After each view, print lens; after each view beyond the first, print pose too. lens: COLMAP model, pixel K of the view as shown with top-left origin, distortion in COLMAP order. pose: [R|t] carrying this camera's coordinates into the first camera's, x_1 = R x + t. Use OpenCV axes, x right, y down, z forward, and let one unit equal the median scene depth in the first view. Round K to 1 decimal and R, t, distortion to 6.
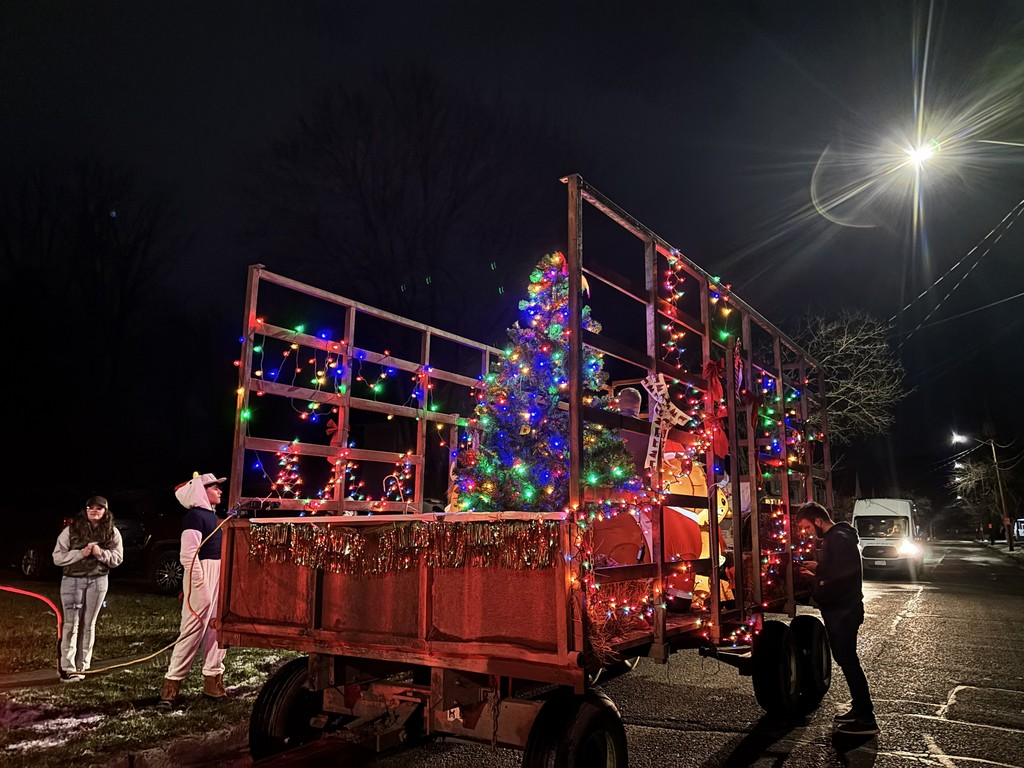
lens RADIAL K [[773.9, 0, 513.8], [0, 773.9, 390.3], [0, 0, 1]] dist [0.047441, -0.029988]
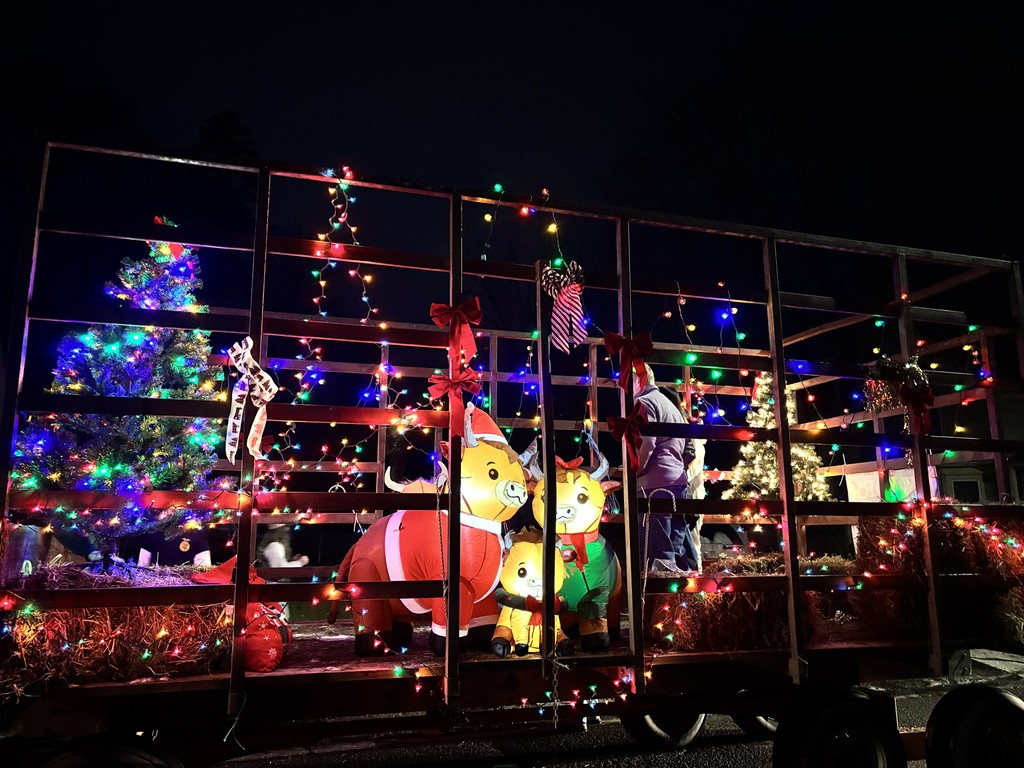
lens RADIAL K [[773.9, 0, 516.3], [0, 773.9, 383.5], [0, 0, 1]] dist [0.047441, -0.029988]
pose [[0.776050, -0.131693, -0.616768, 0.871263], [0.114232, 0.991131, -0.067894, 0.107815], [0.620239, -0.017765, 0.784211, 0.562739]]
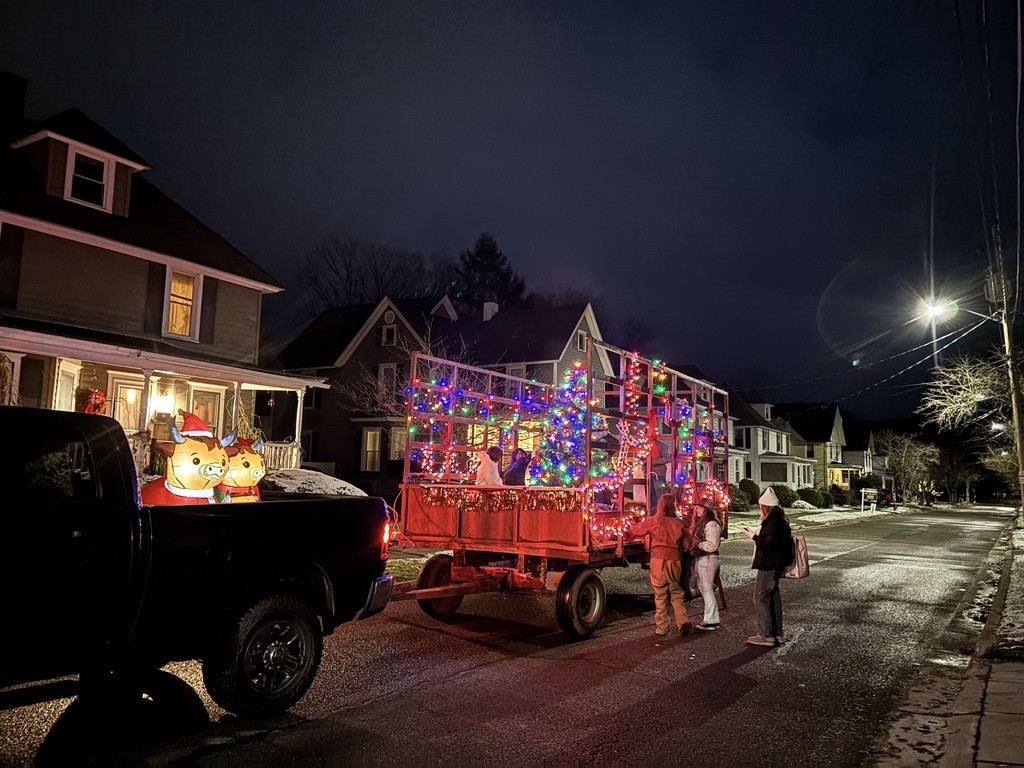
lens RADIAL K [[773.9, 0, 512.5], [0, 773.9, 382.0], [0, 0, 1]] dist [0.047441, -0.029988]
pose [[0.998353, 0.032861, 0.047024, -0.215683], [-0.035148, 0.998196, 0.048680, -0.217502], [-0.045340, -0.050253, 0.997707, -1.057412]]
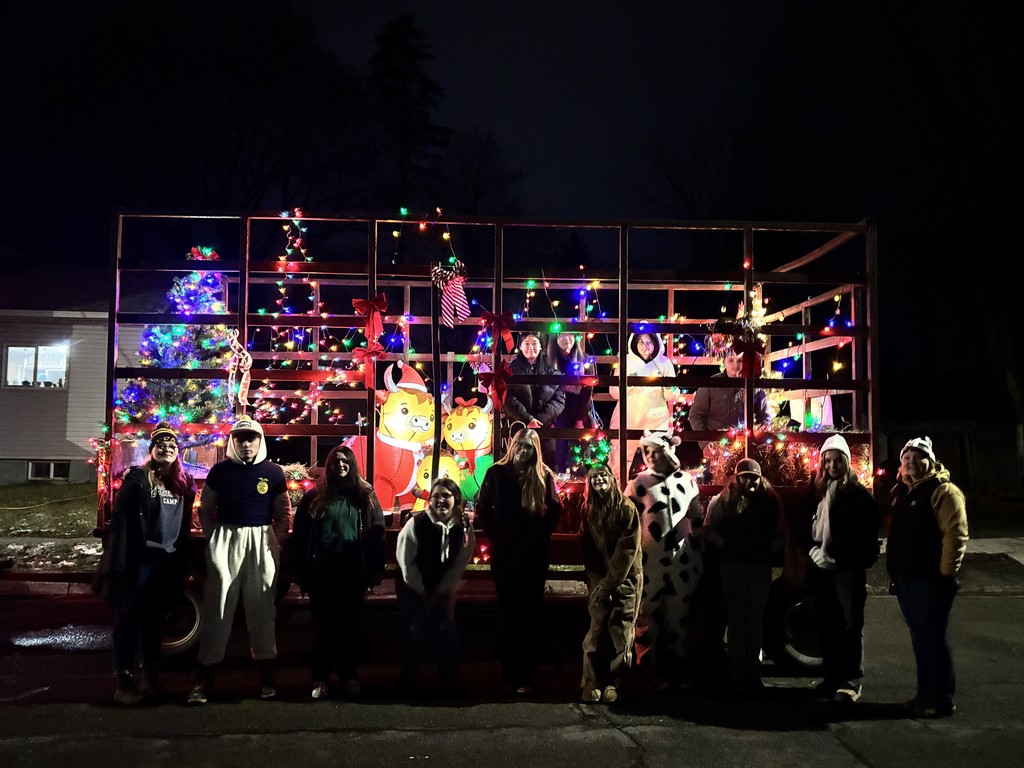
lens RADIAL K [[773.9, 0, 506.4], [0, 773.9, 389.3], [0, 0, 1]] dist [0.047441, -0.029988]
pose [[0.573421, -0.041761, -0.818196, 1.459596], [0.129340, 0.990790, 0.040076, 0.080391], [0.808986, -0.128806, 0.573542, 0.627703]]
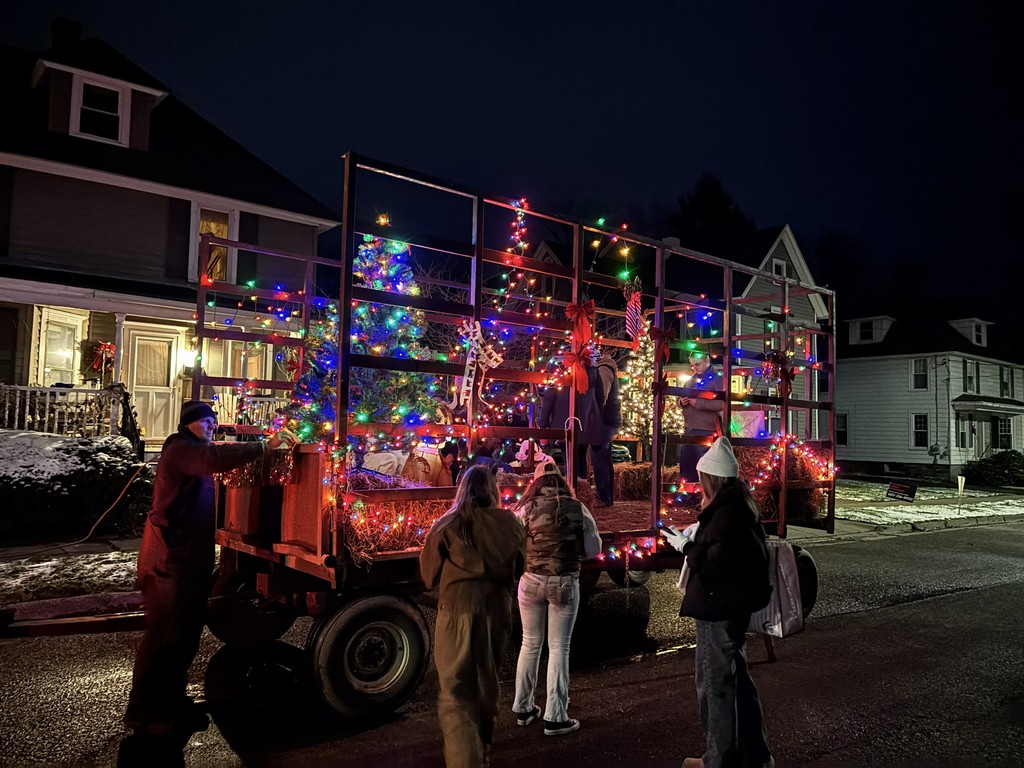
lens RADIAL K [[773.9, 0, 515.3], [0, 773.9, 379.5], [0, 0, 1]] dist [0.047441, -0.029988]
pose [[0.957025, -0.000181, -0.290004, 0.569331], [0.026636, 0.995828, 0.087280, -0.033681], [0.288778, -0.091254, 0.953037, -0.055807]]
